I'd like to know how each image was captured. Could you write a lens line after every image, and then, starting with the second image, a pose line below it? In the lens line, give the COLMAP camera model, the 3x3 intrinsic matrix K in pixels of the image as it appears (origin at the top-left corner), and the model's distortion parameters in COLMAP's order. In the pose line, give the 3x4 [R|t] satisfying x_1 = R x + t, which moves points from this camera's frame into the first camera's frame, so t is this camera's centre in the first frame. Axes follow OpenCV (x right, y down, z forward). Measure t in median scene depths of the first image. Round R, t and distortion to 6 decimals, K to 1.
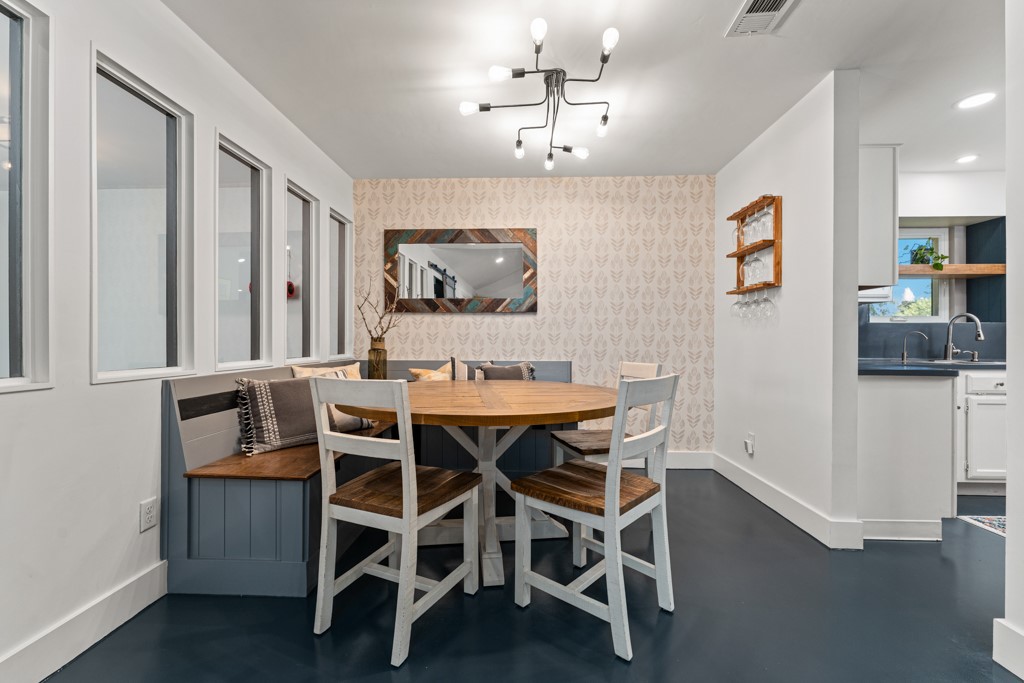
lens RADIAL K [[419.0, 0, 512.0], [0, 419.0, 341.5], [0, 0, 1]] dist [0.000135, 0.000026]
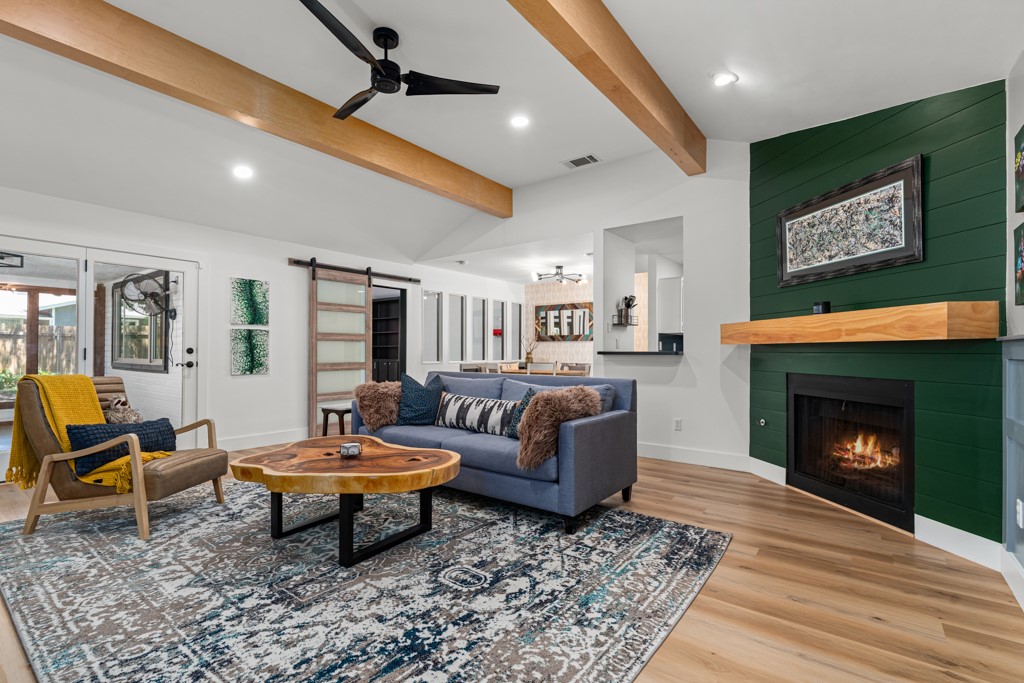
lens RADIAL K [[469.6, 0, 512.2], [0, 469.6, 352.4], [0, 0, 1]] dist [-0.000709, 0.000044]
pose [[0.817666, -0.005137, -0.575670, 1.128389], [0.001878, 0.999979, -0.006255, 0.007088], [0.575690, 0.004033, 0.817658, -1.245242]]
